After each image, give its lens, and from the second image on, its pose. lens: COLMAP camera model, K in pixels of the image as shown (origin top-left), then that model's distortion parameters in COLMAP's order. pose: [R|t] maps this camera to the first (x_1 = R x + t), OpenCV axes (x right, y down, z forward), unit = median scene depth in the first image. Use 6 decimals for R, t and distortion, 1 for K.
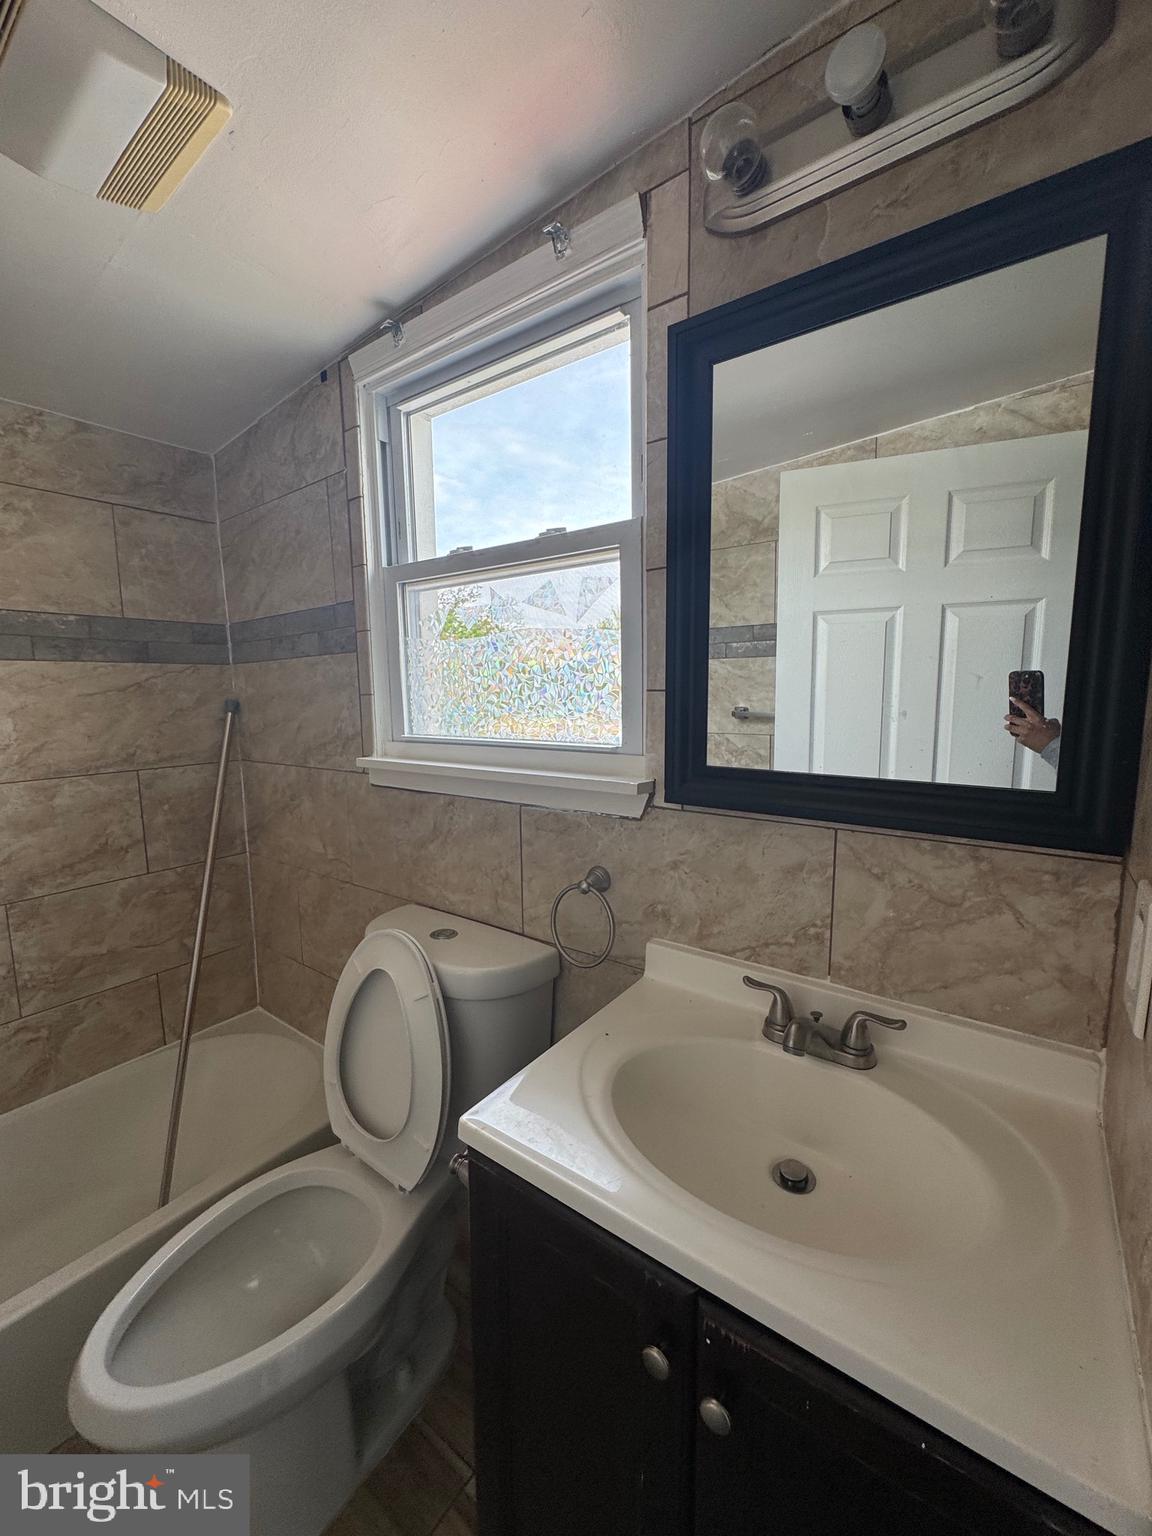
lens RADIAL K [[616.0, 0, 579.9], [0, 616.0, 766.2], [0, 0, 1]] dist [-0.005281, 0.000751]
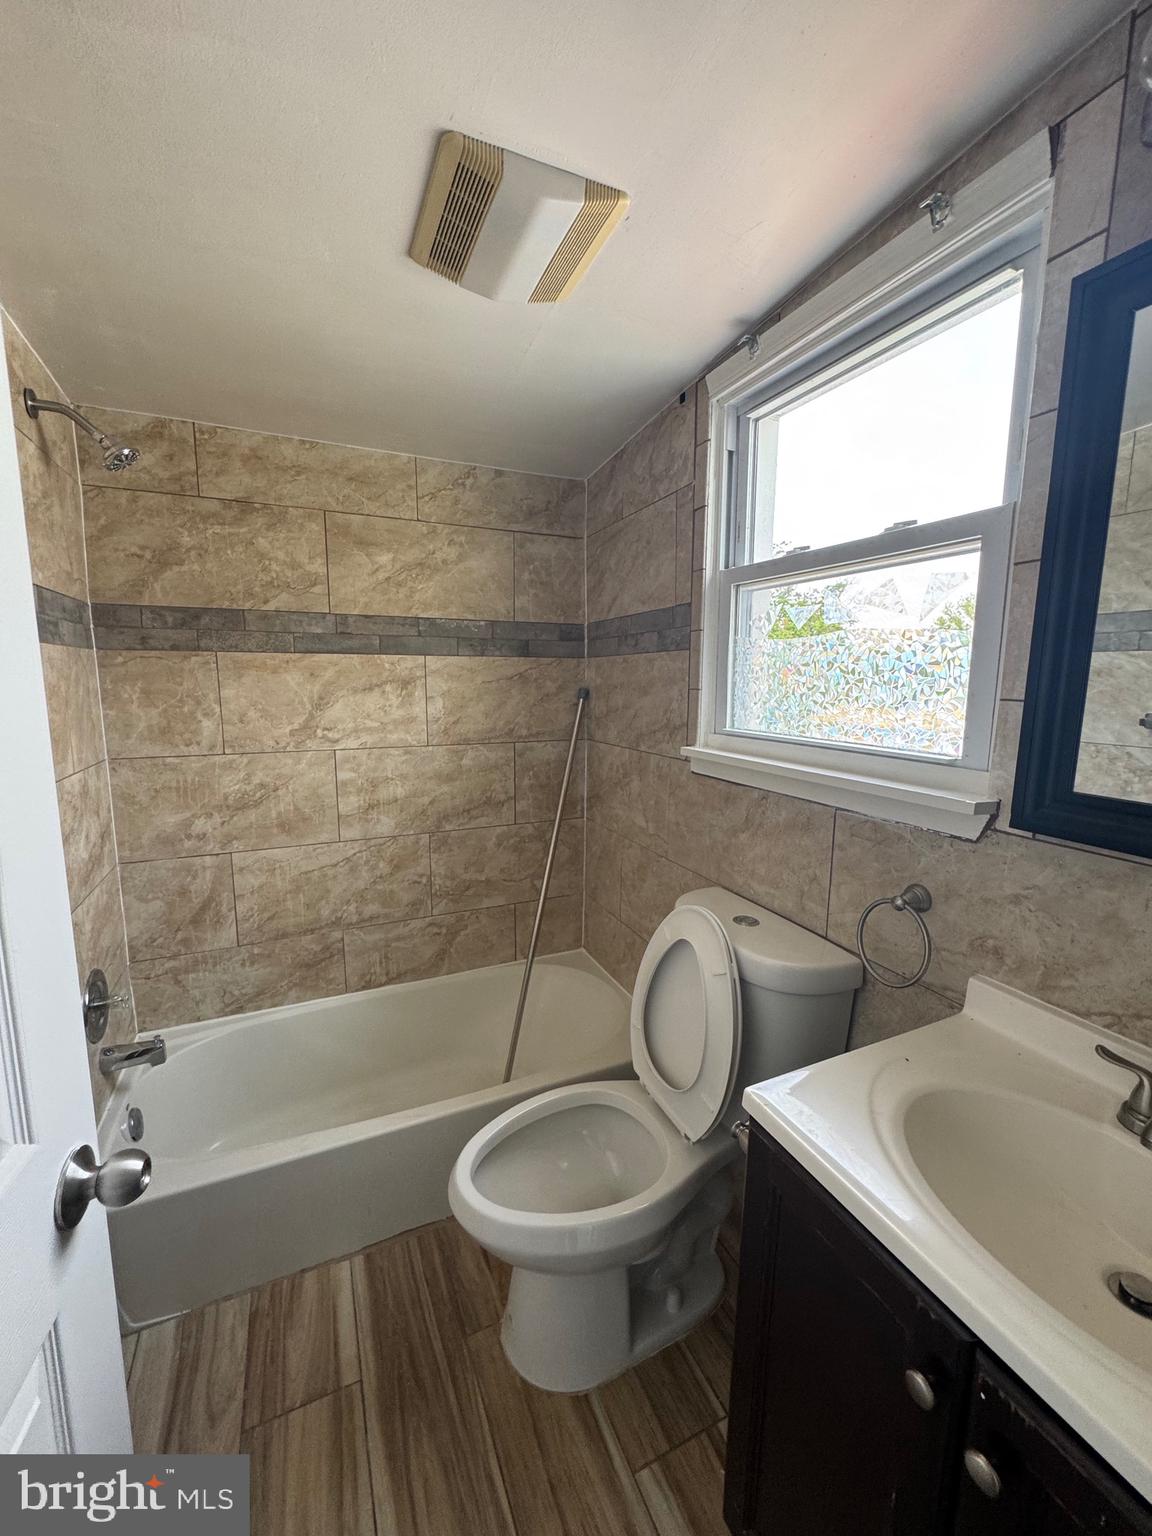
lens RADIAL K [[616.0, 0, 575.6], [0, 616.0, 767.2], [0, 0, 1]] dist [-0.005281, 0.000751]
pose [[0.869390, 0.091709, -0.485542, 0.012859], [-0.078701, 0.995782, 0.047165, -0.015829], [0.487819, -0.002792, 0.872940, -0.061319]]
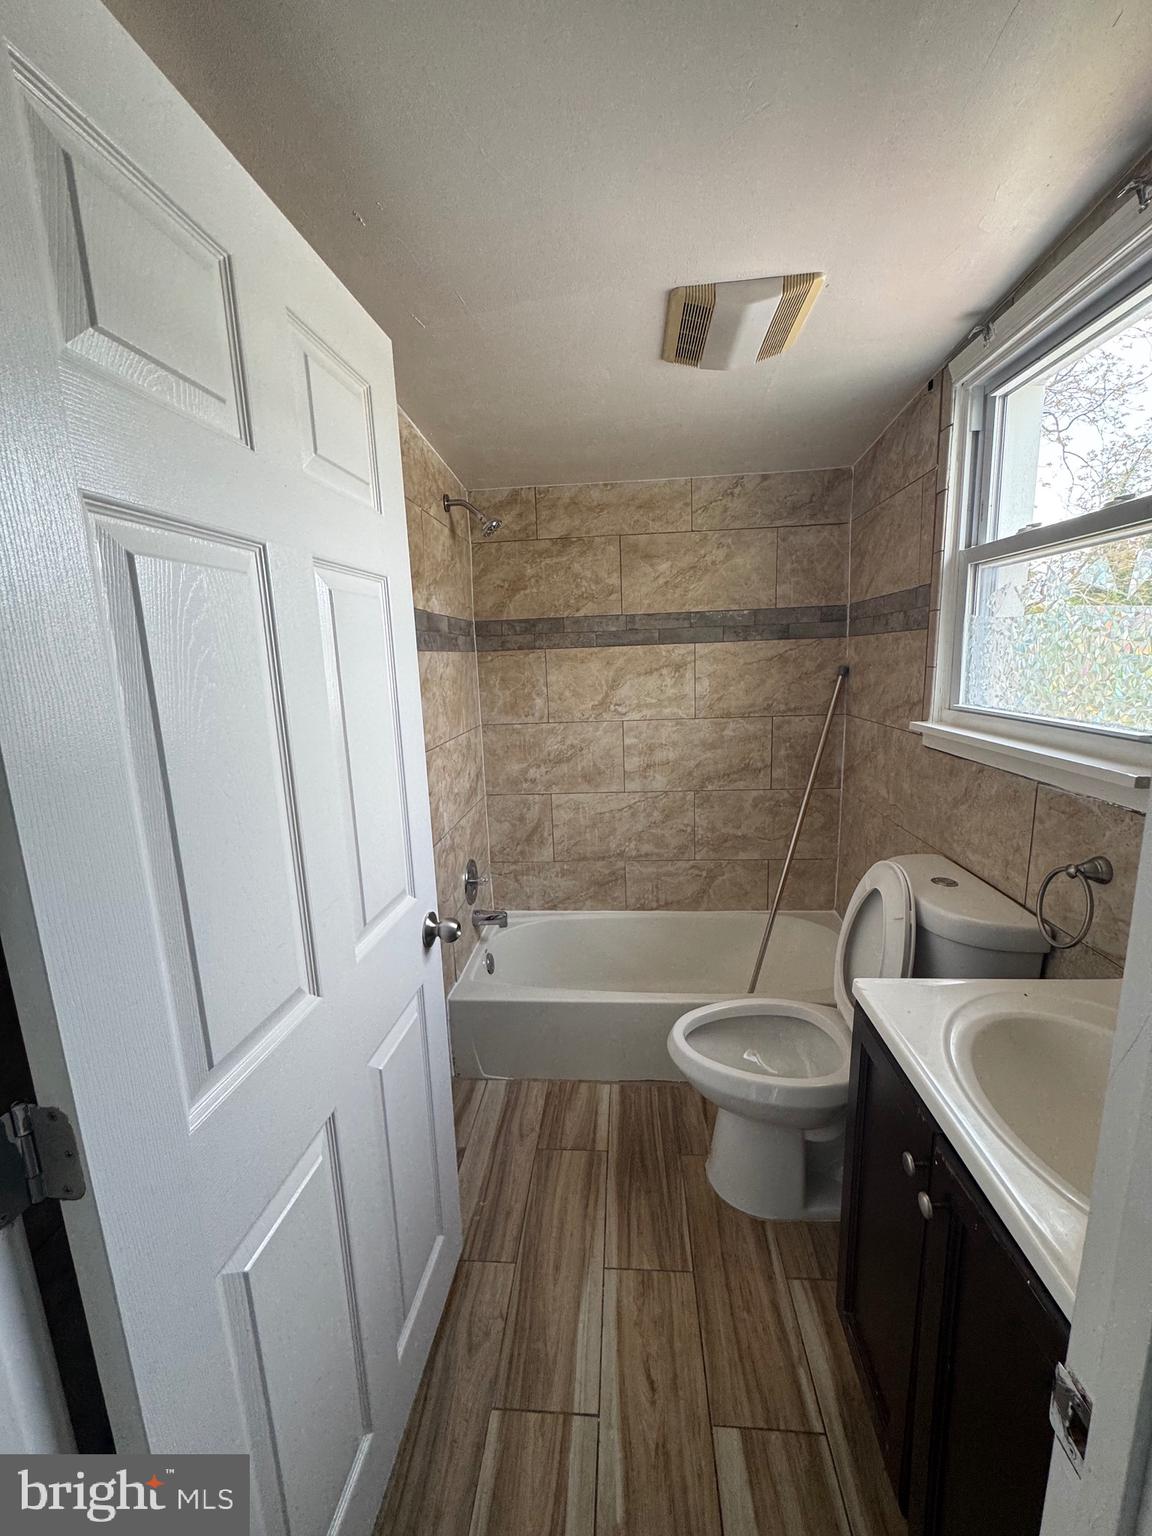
lens RADIAL K [[616.0, 0, 566.7], [0, 616.0, 770.6], [0, 0, 1]] dist [-0.005281, 0.000751]
pose [[0.508744, 0.153447, -0.847133, 0.354726], [-0.074212, 0.988142, 0.134421, -0.034017], [0.857713, -0.005518, 0.514099, -0.190920]]
